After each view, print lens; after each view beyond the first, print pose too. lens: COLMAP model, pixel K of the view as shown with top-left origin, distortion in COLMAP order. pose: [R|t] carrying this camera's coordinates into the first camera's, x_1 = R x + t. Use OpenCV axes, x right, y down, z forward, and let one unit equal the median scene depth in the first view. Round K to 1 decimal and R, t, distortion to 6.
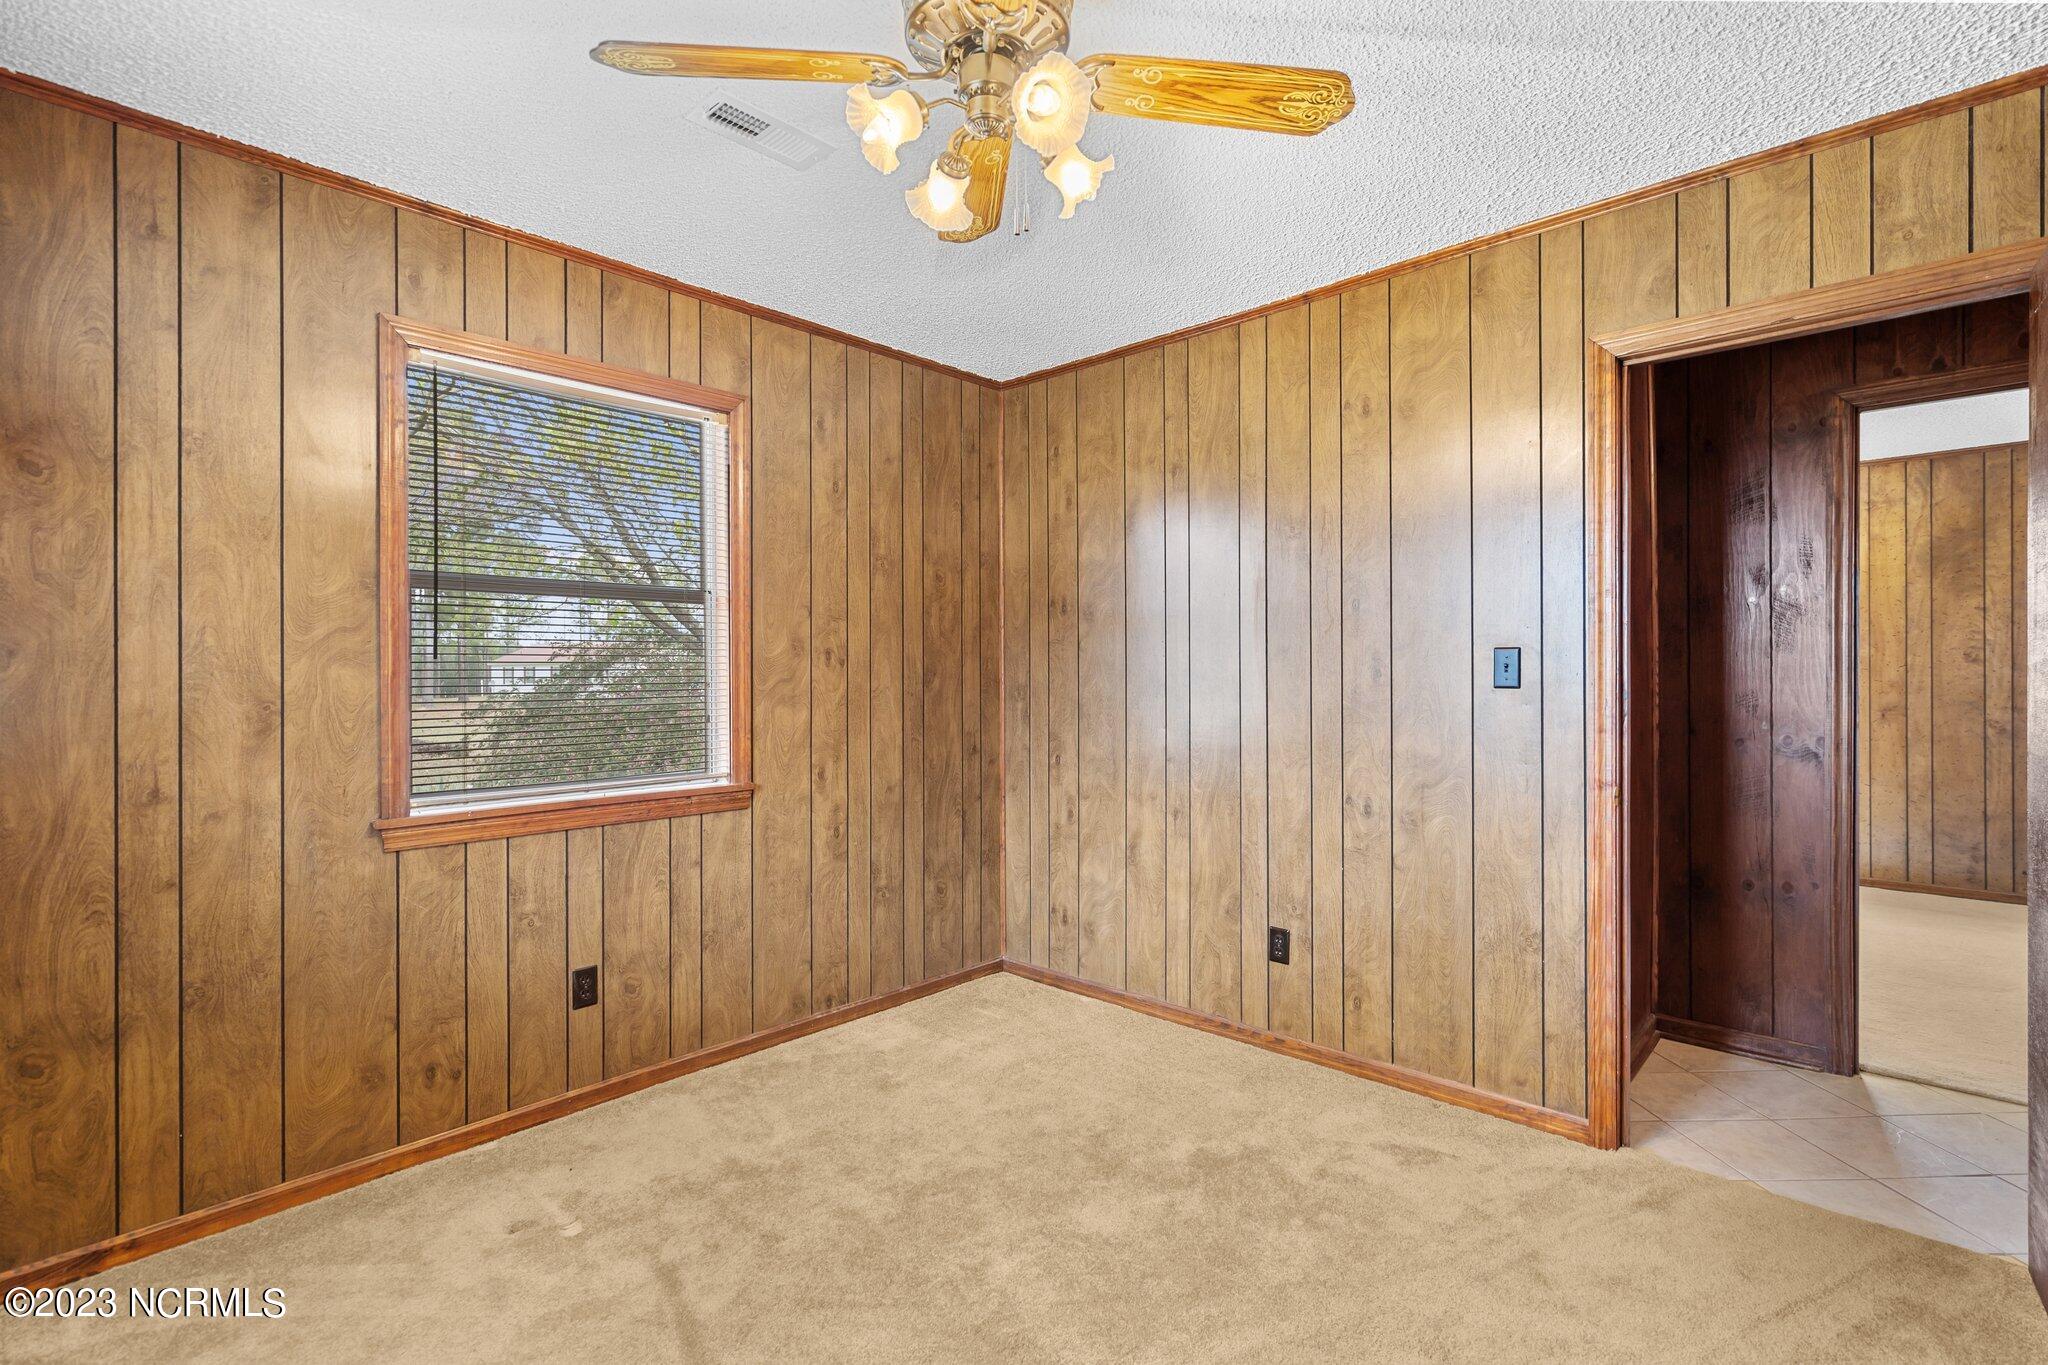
lens RADIAL K [[944.8, 0, 1027.5], [0, 944.8, 682.5], [0, 0, 1]] dist [0.002058, 0.000788]
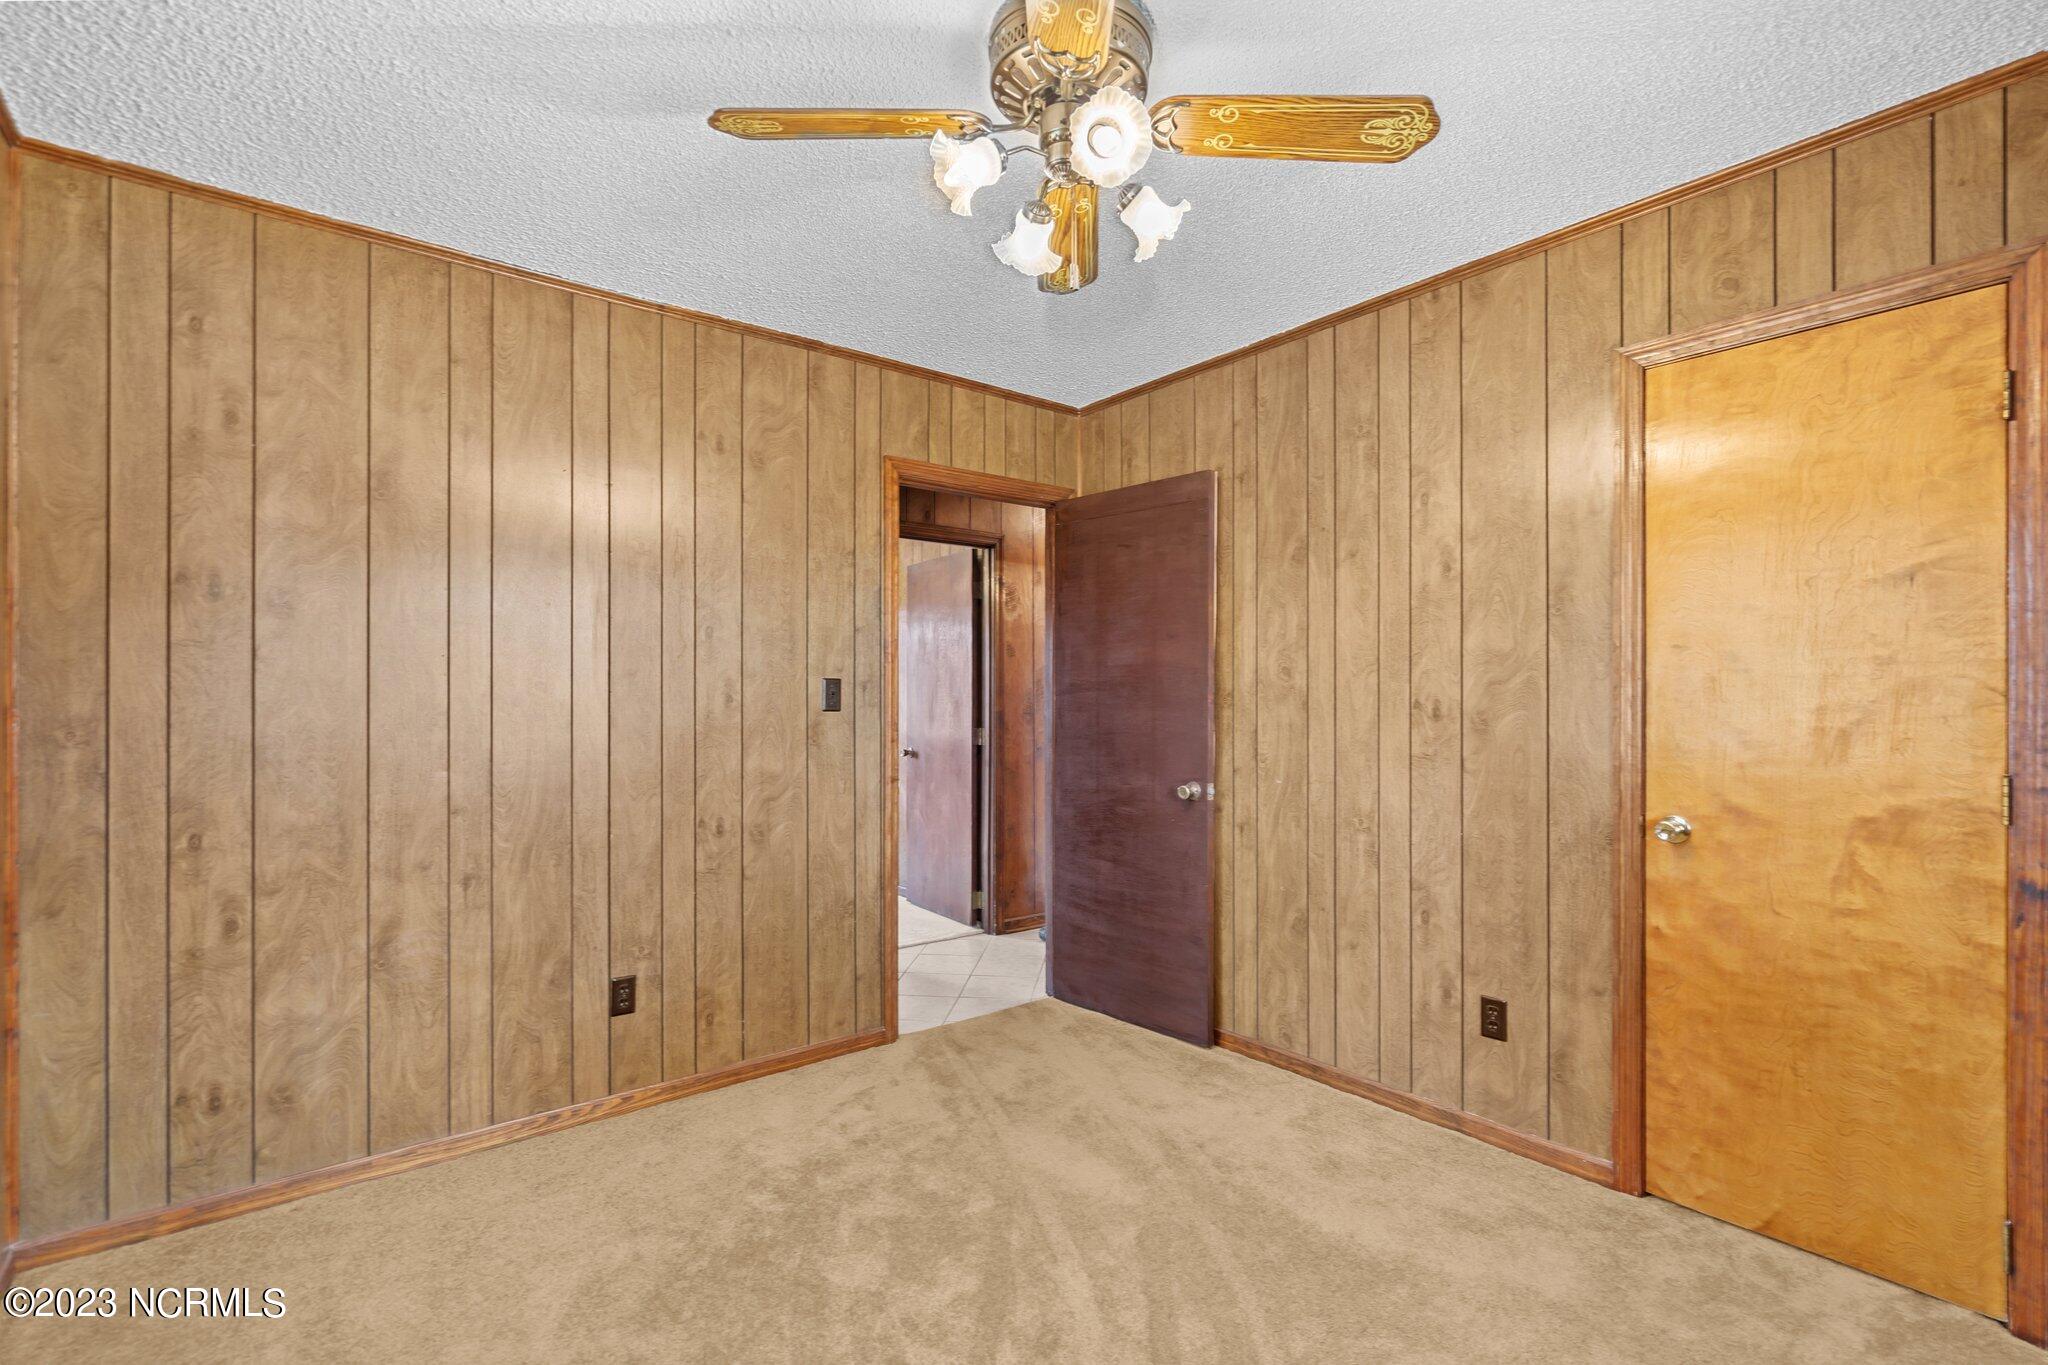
lens RADIAL K [[942.7, 0, 1021.8], [0, 942.7, 700.4], [0, 0, 1]] dist [-0.001851, 0.000149]
pose [[0.146742, 0.003873, 0.989167, -0.570413], [0.009799, 0.999938, -0.005369, 0.001081], [-0.989126, 0.010481, 0.146695, 0.473843]]
